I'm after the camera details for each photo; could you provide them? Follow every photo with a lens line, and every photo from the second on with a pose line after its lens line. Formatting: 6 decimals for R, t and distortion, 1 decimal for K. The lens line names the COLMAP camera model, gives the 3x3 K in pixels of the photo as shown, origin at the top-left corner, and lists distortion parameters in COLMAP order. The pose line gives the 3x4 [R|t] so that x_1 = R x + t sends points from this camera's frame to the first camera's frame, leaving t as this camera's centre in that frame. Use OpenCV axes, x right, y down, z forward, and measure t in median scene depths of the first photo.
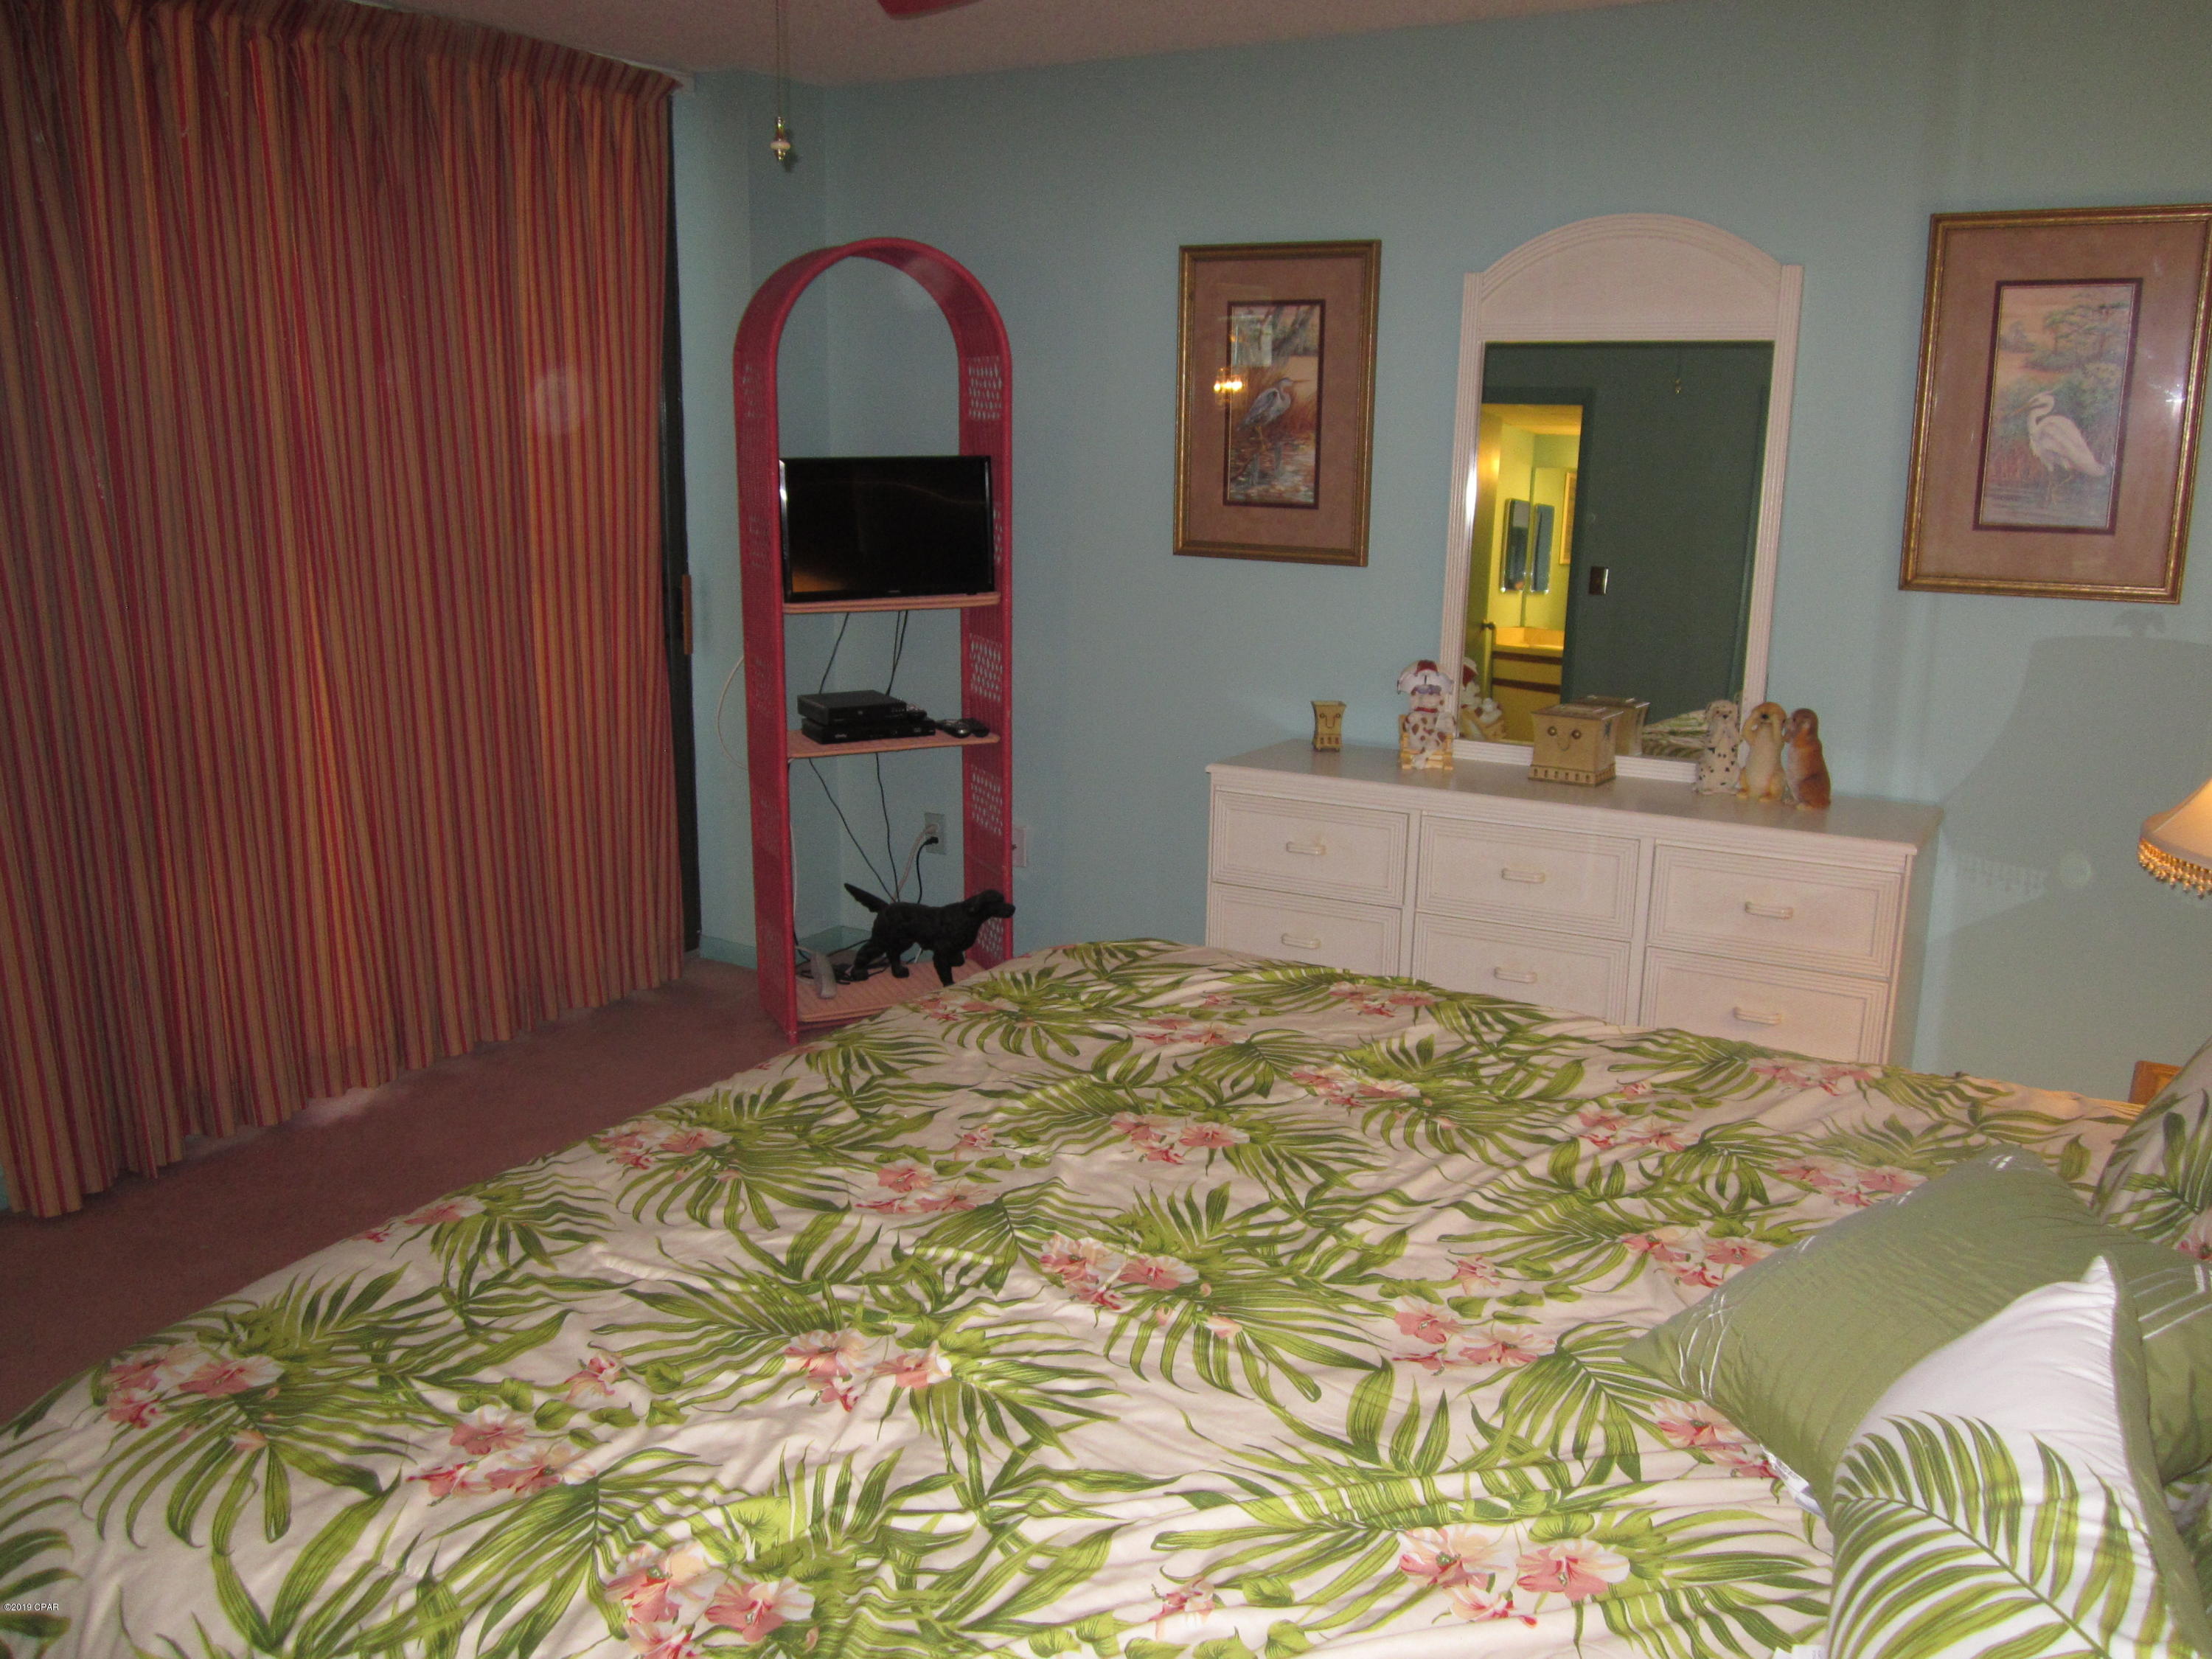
lens RADIAL K [[1838.4, 0, 1105.5], [0, 1838.4, 839.3], [0, 0, 1]] dist [-0.043355, -0.003390]
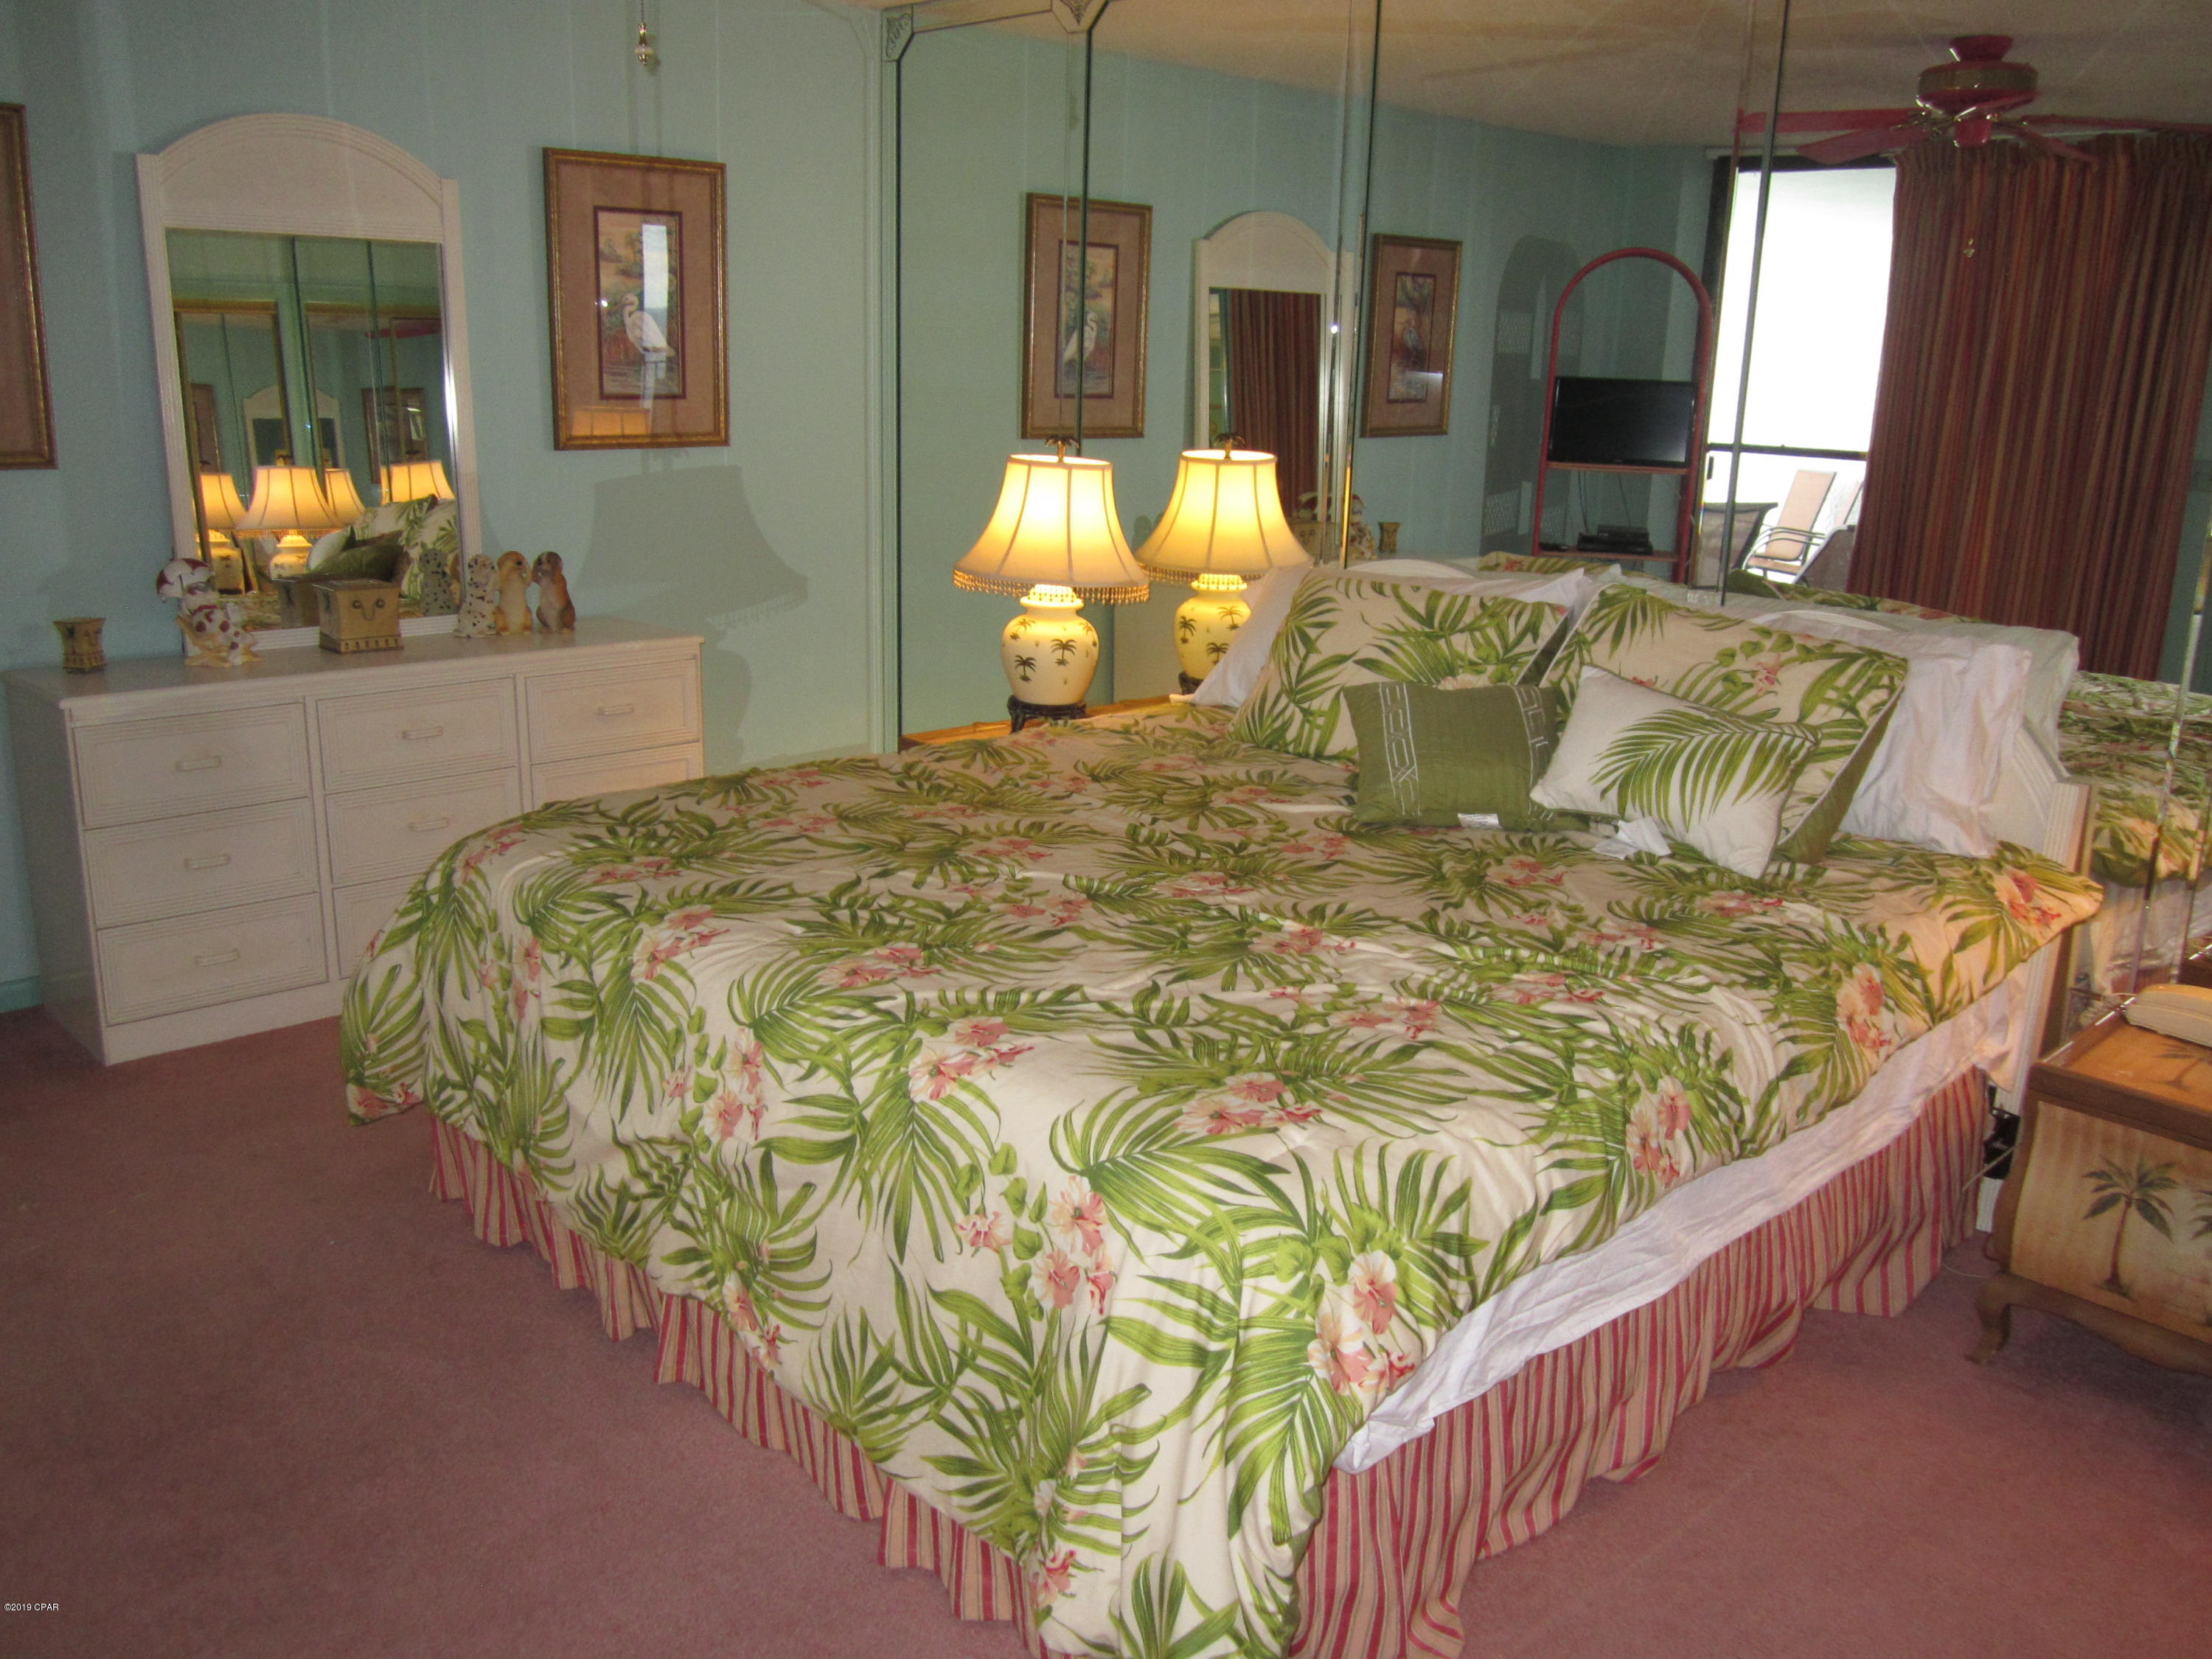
lens RADIAL K [[1838.4, 0, 1105.5], [0, 1838.4, 839.3], [0, 0, 1]] dist [-0.043355, -0.003390]
pose [[0.289900, -0.249001, 0.924098, -0.705045], [0.189520, 0.961377, 0.199592, -0.062198], [-0.938105, 0.117273, 0.325894, 0.279352]]
